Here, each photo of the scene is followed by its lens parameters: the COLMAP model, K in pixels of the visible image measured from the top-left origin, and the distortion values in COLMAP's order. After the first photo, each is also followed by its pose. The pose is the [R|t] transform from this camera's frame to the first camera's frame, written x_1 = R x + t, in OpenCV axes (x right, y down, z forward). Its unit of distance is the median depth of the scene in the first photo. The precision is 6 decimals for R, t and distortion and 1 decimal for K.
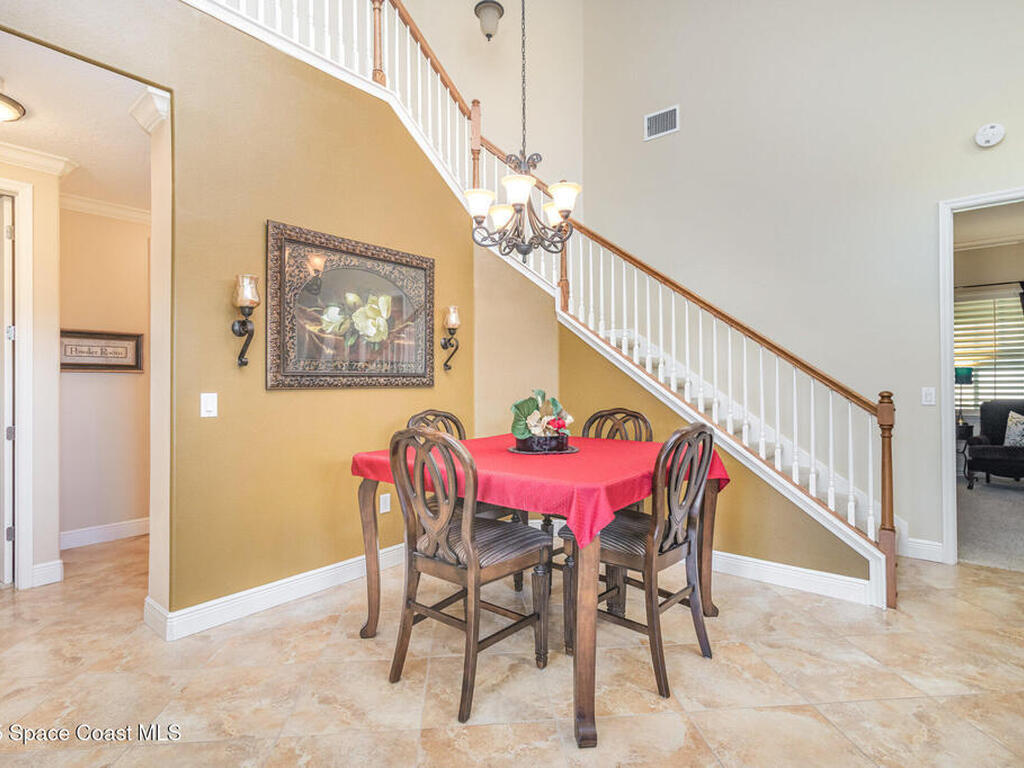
lens RADIAL K [[533.9, 0, 510.5], [0, 533.9, 383.8], [0, 0, 1]] dist [0.003601, 0.002306]
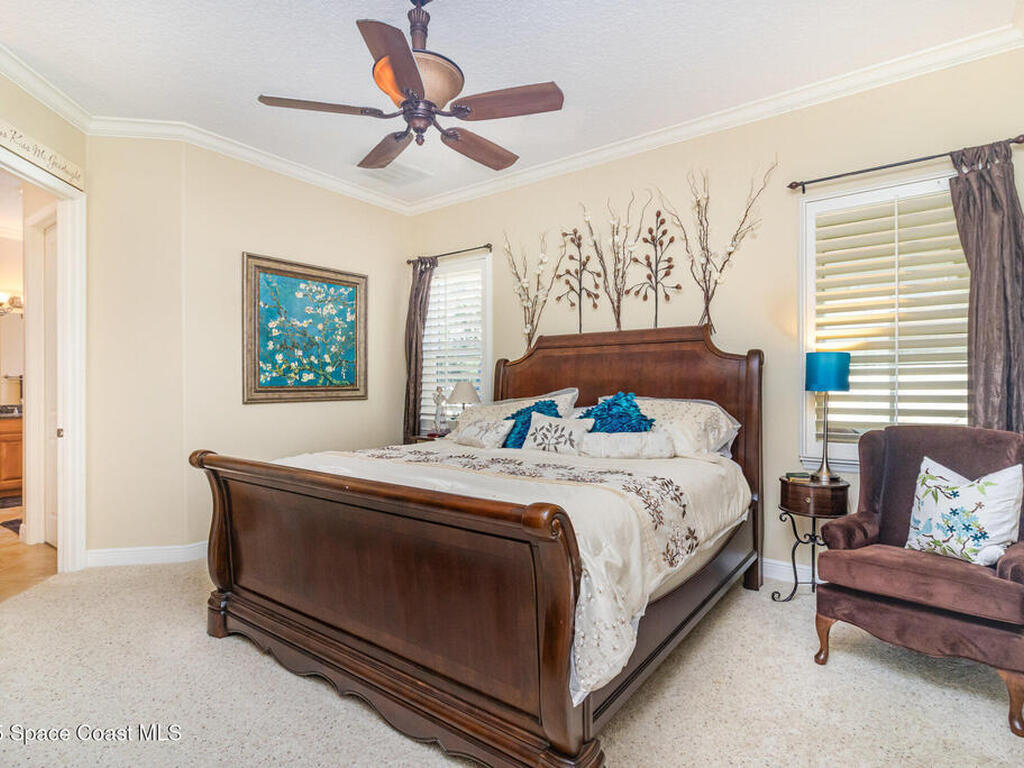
lens RADIAL K [[533.9, 0, 513.7], [0, 533.9, 383.7], [0, 0, 1]] dist [0.003601, 0.002306]
pose [[0.998763, -0.000743, 0.049718, 0.580300], [0.000709, 0.999999, 0.000713, -0.005237], [-0.049719, -0.000676, 0.998763, 0.589789]]
